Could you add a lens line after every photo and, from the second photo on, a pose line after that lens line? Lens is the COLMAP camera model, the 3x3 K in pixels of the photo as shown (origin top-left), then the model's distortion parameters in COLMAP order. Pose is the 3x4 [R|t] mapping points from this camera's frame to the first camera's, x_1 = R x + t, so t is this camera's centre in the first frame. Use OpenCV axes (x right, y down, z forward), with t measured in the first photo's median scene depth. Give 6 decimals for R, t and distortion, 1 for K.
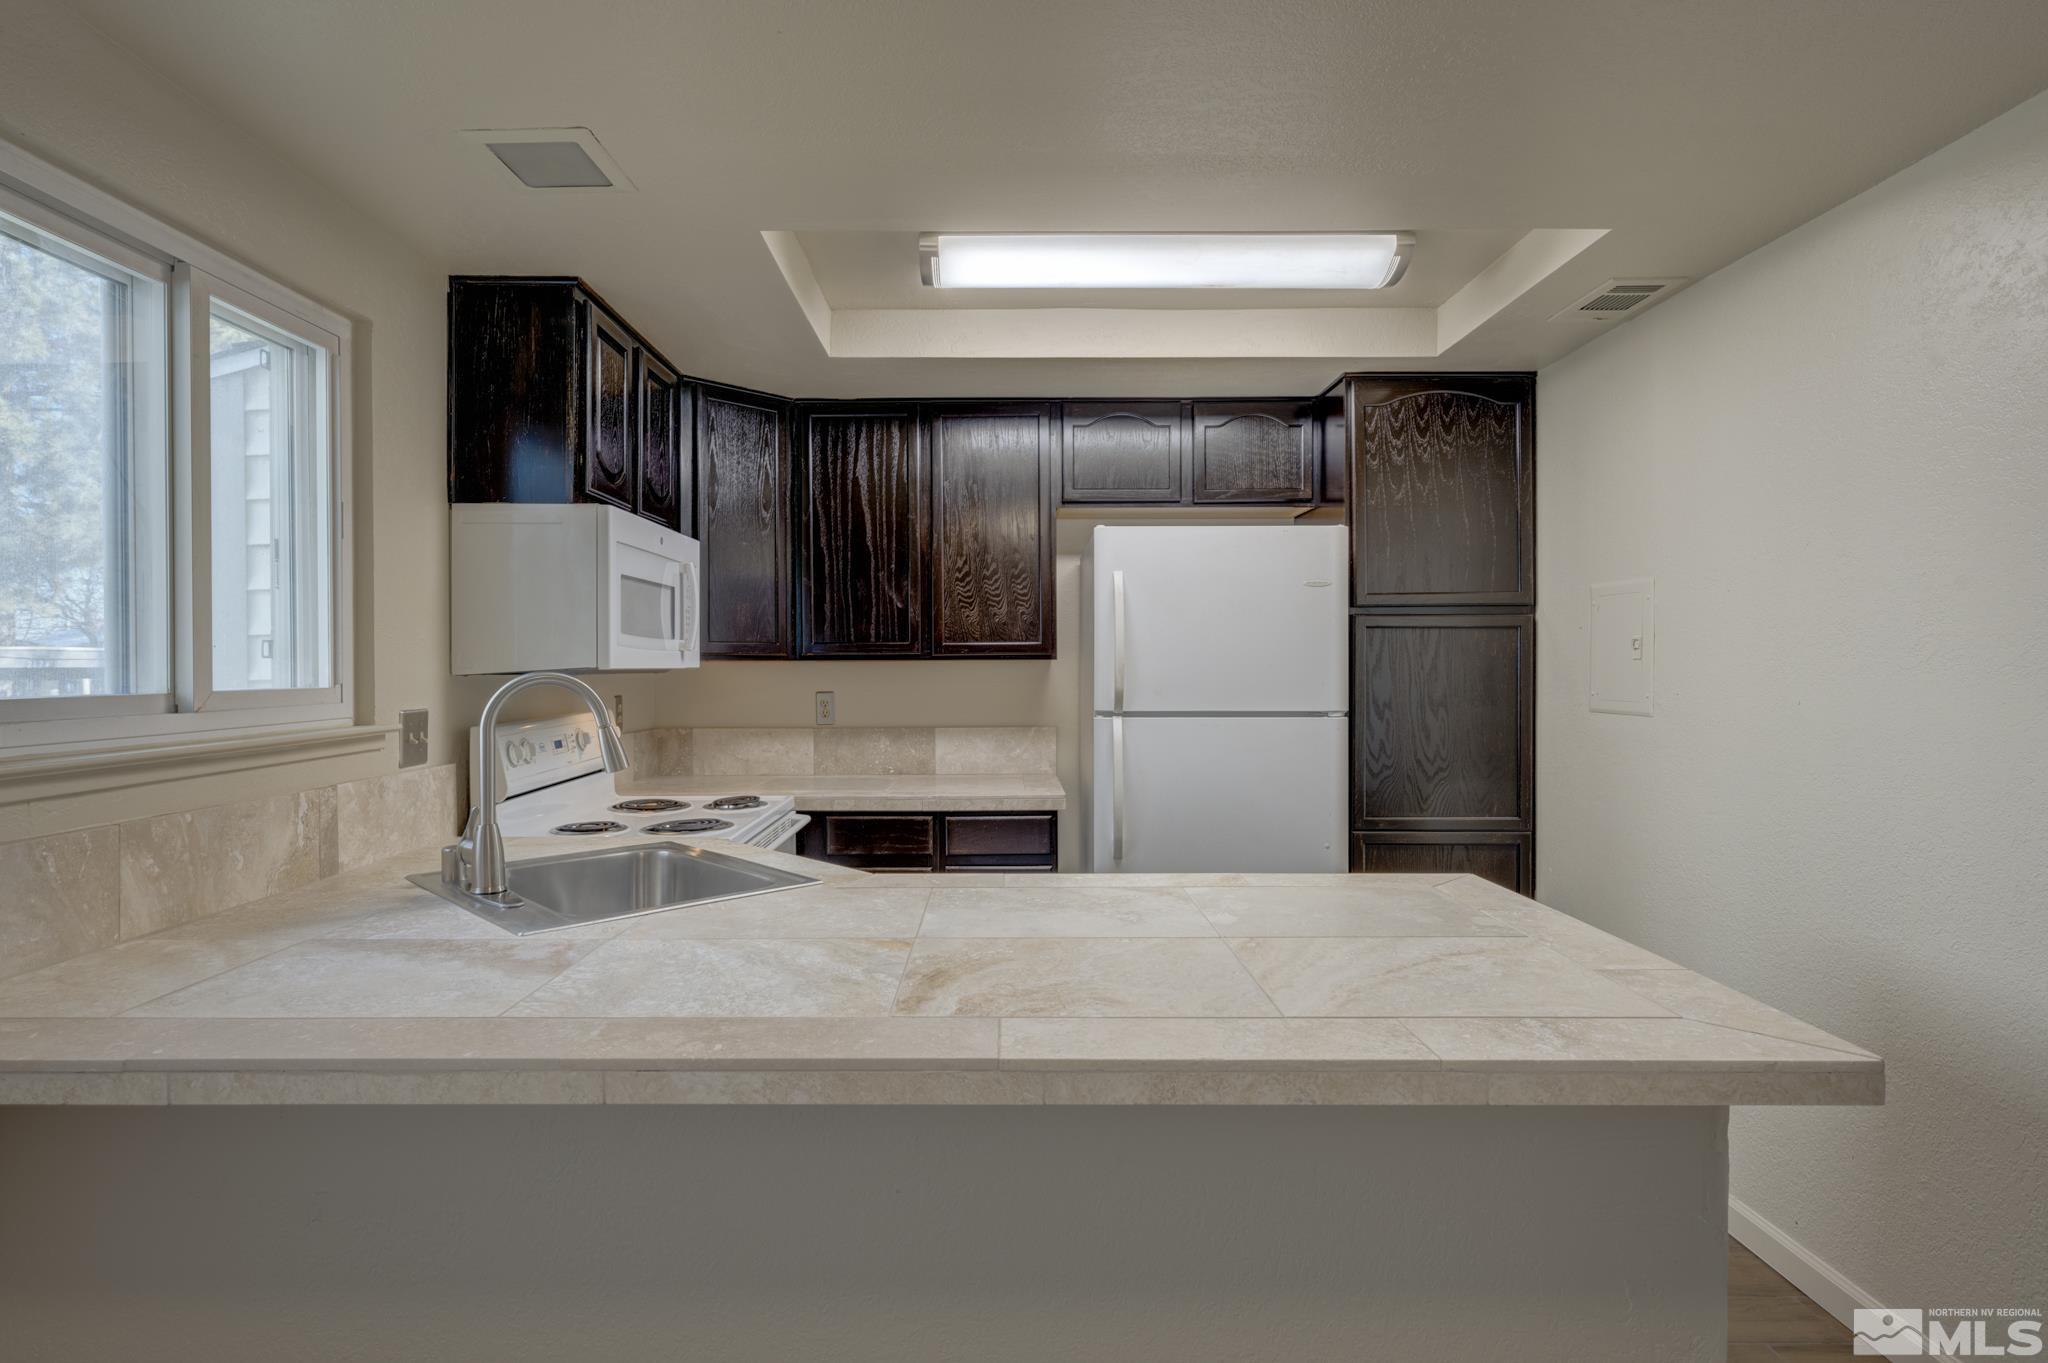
lens RADIAL K [[1070.9, 0, 976.6], [0, 1070.9, 676.2], [0, 0, 1]] dist [-0.000870, 0.000191]
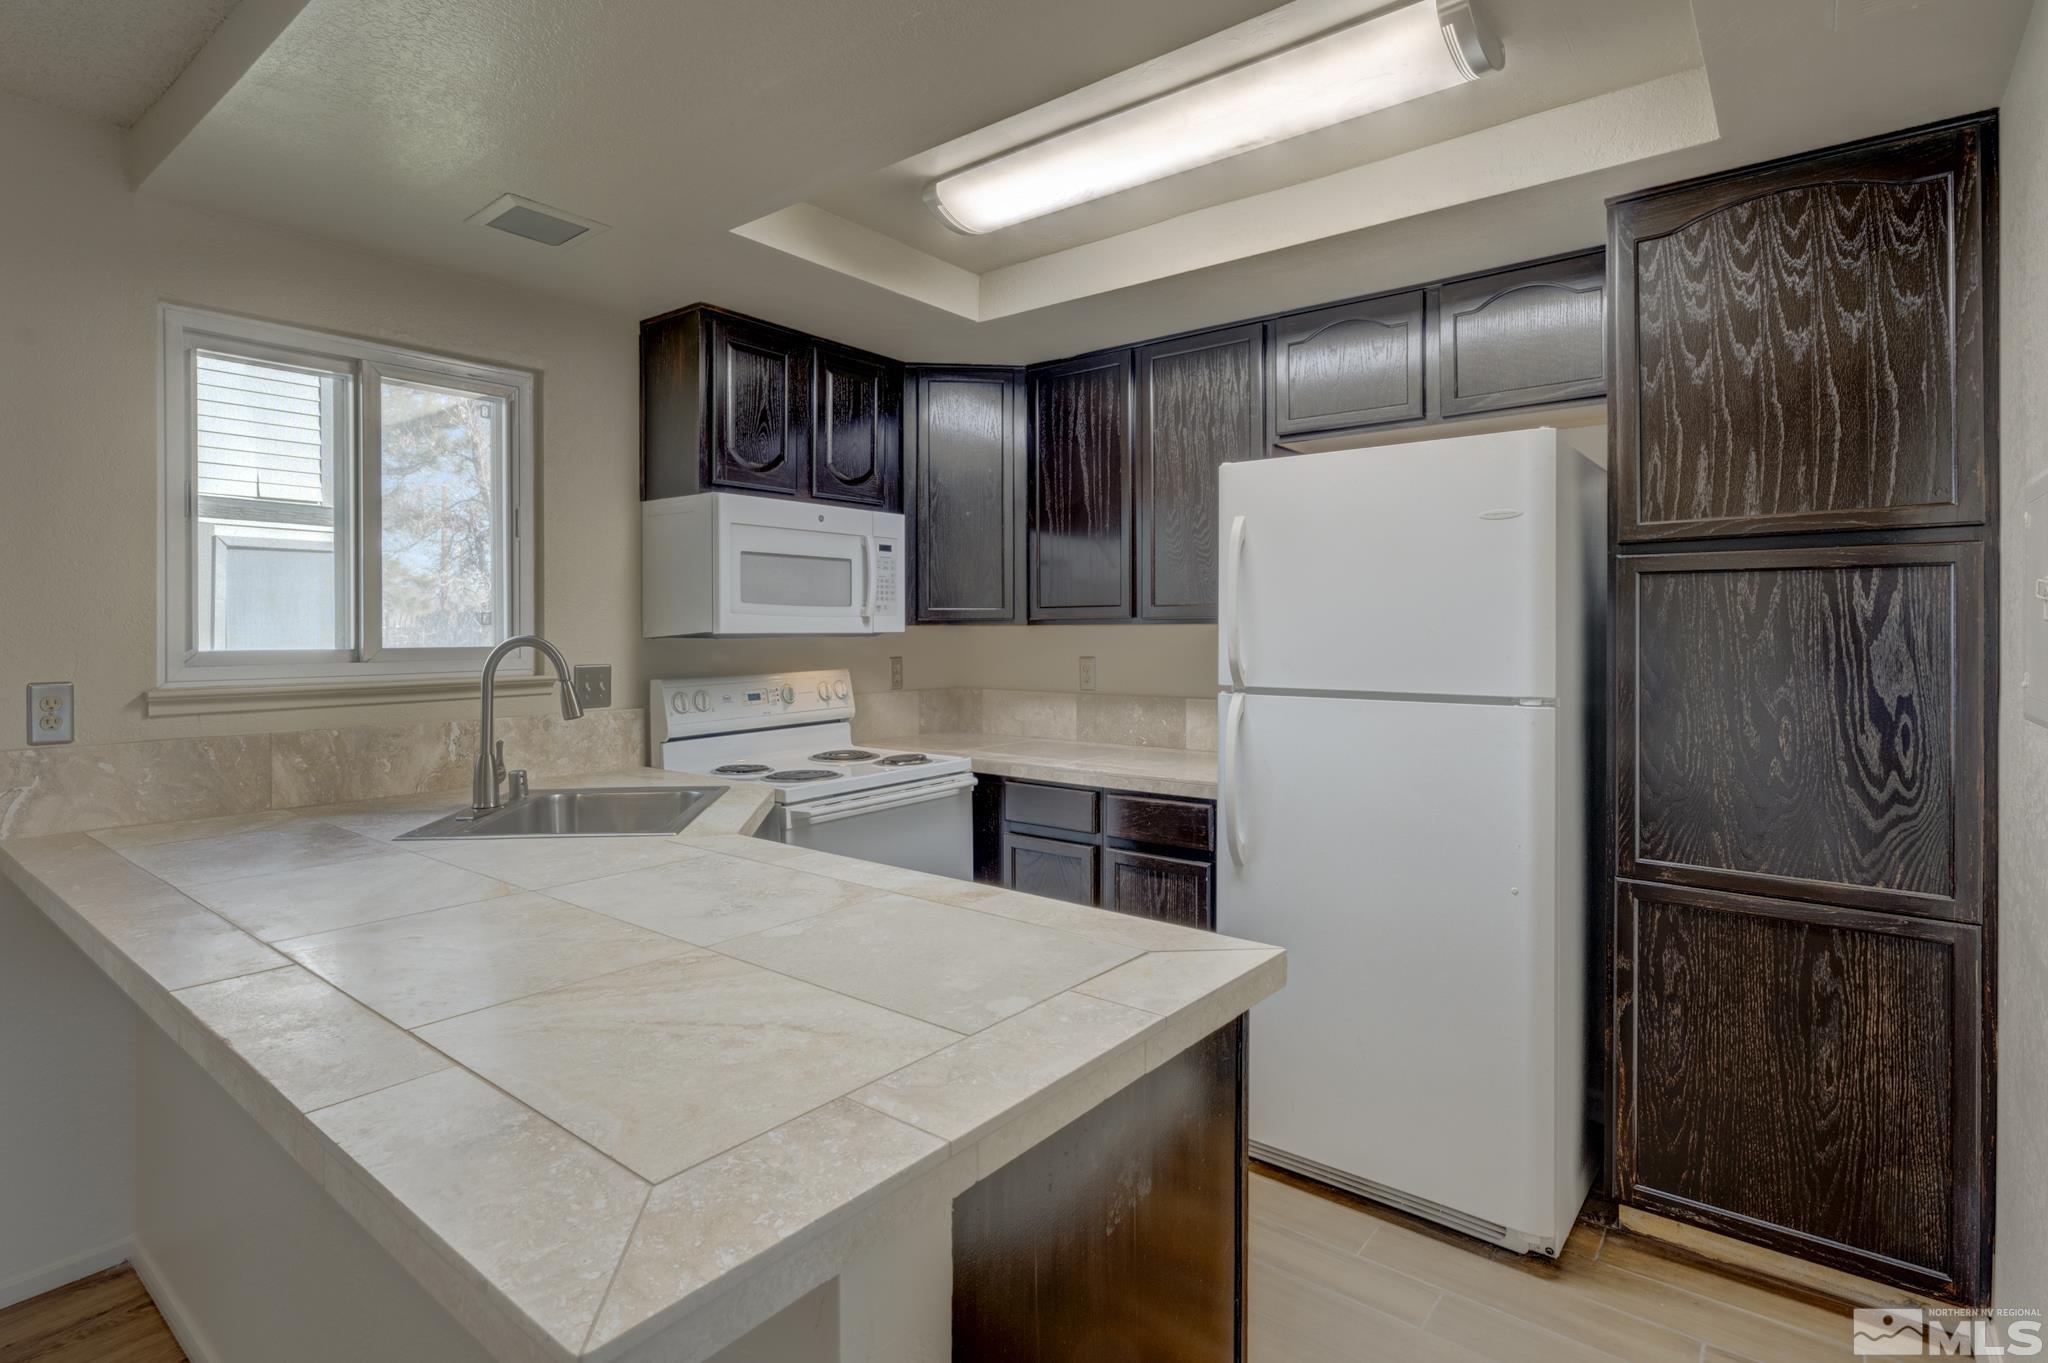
lens RADIAL K [[1029.3, 0, 955.7], [0, 1029.3, 633.9], [0, 0, 1]] dist [-0.005015, -0.000758]
pose [[0.770169, 0.003497, -0.637830, 0.472152], [-0.006258, 0.999978, -0.002074, -0.004529], [0.637809, 0.005588, 0.770174, 0.252910]]
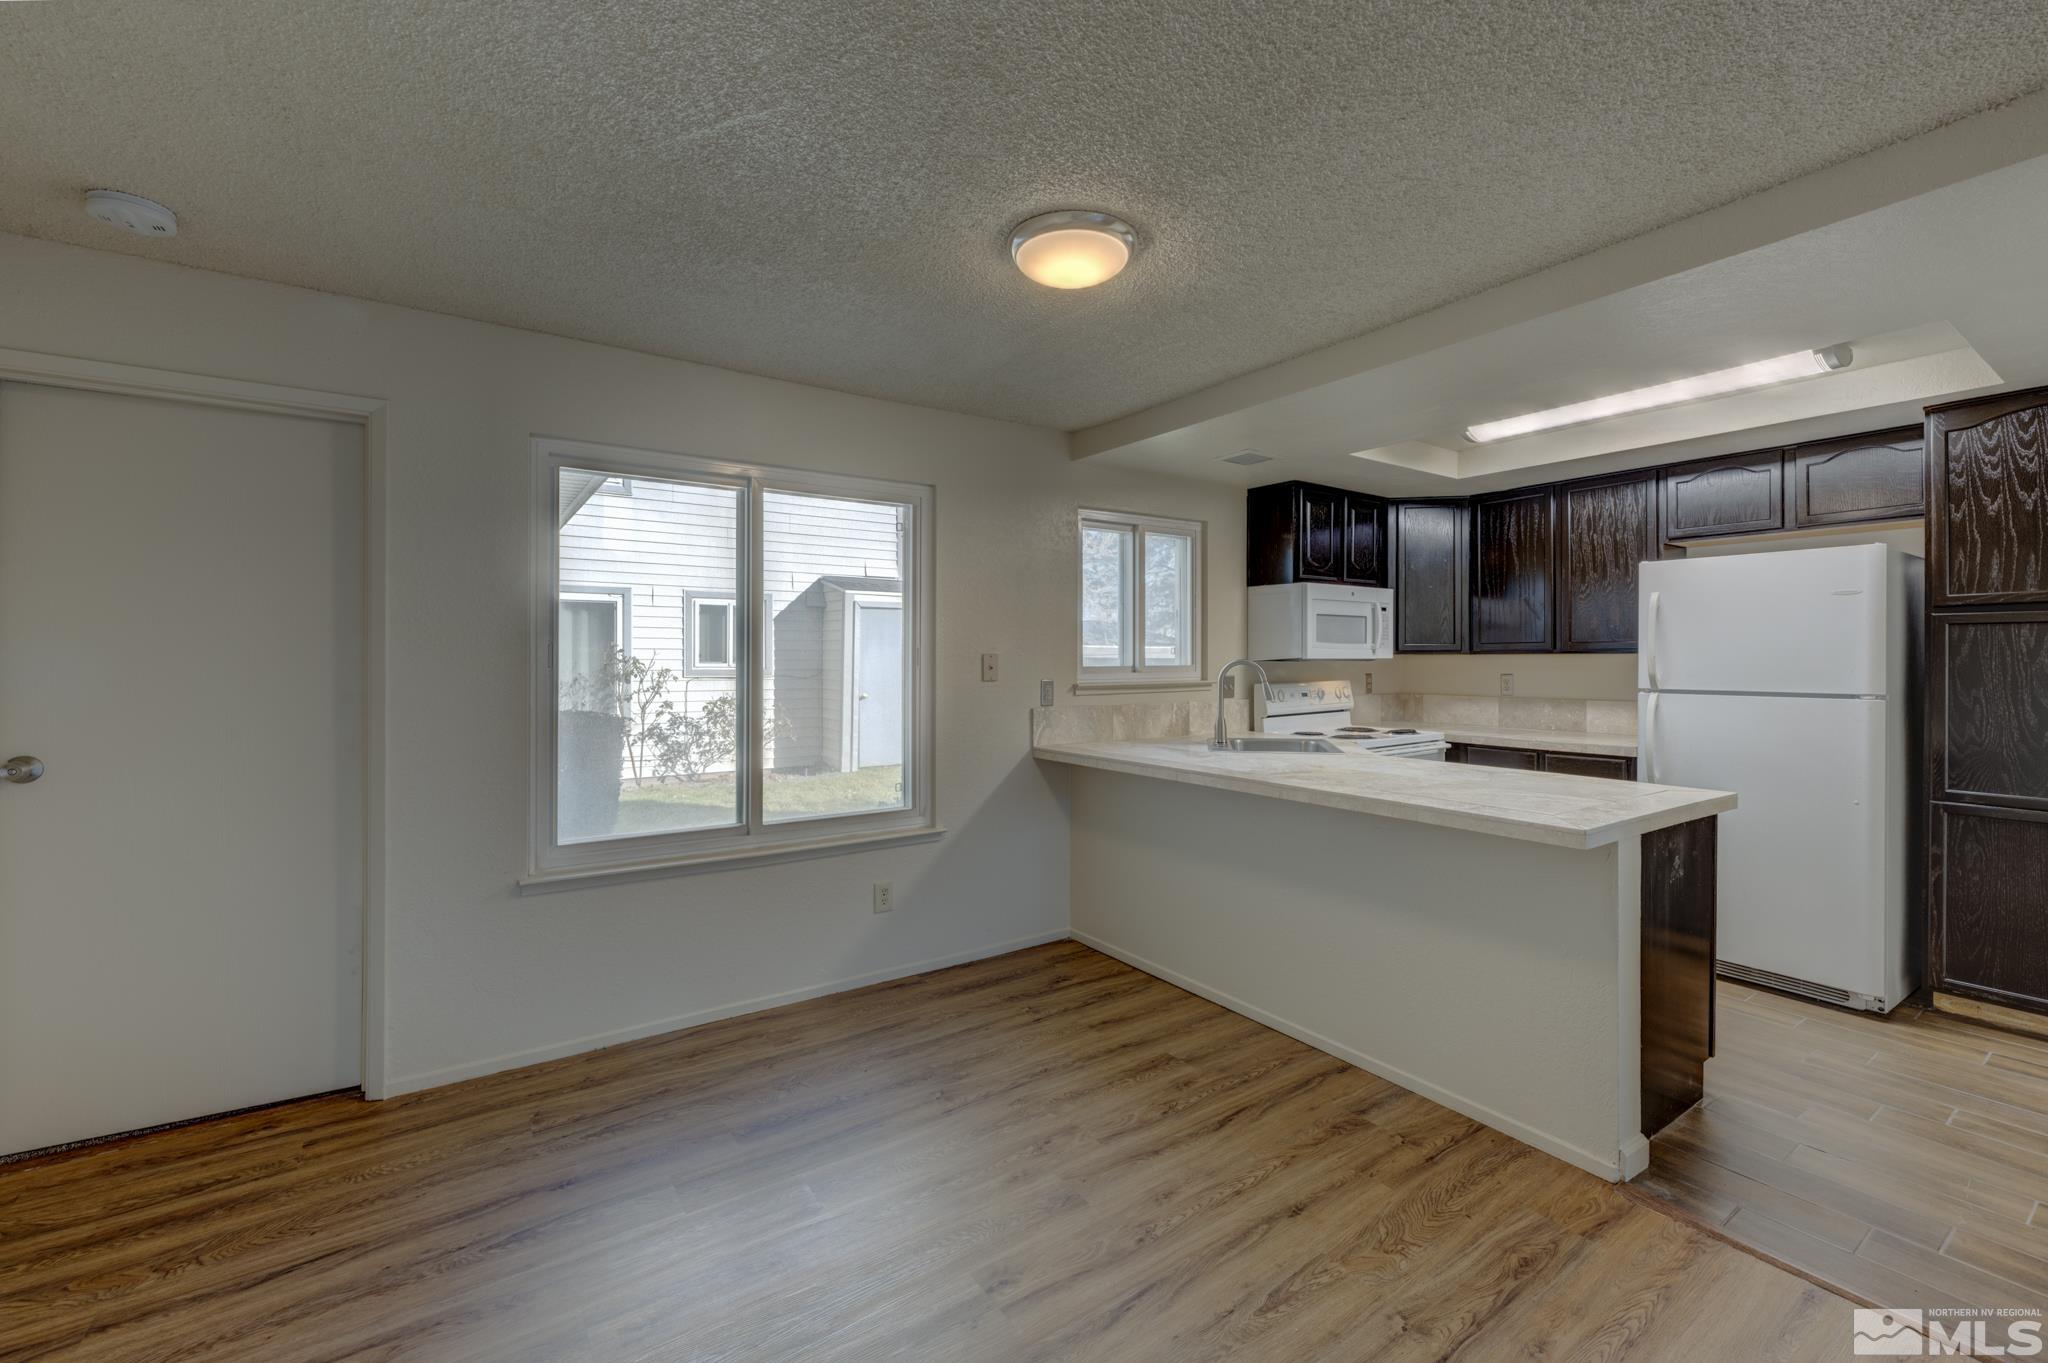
lens RADIAL K [[815.4, 0, 987.8], [0, 815.4, 660.4], [0, 0, 1]] dist [-0.002307, 0.000014]
pose [[0.543930, 0.004316, -0.839120, 0.569471], [-0.009659, 0.999953, -0.001118, 0.004138], [0.839075, 0.008713, 0.543946, -0.359072]]
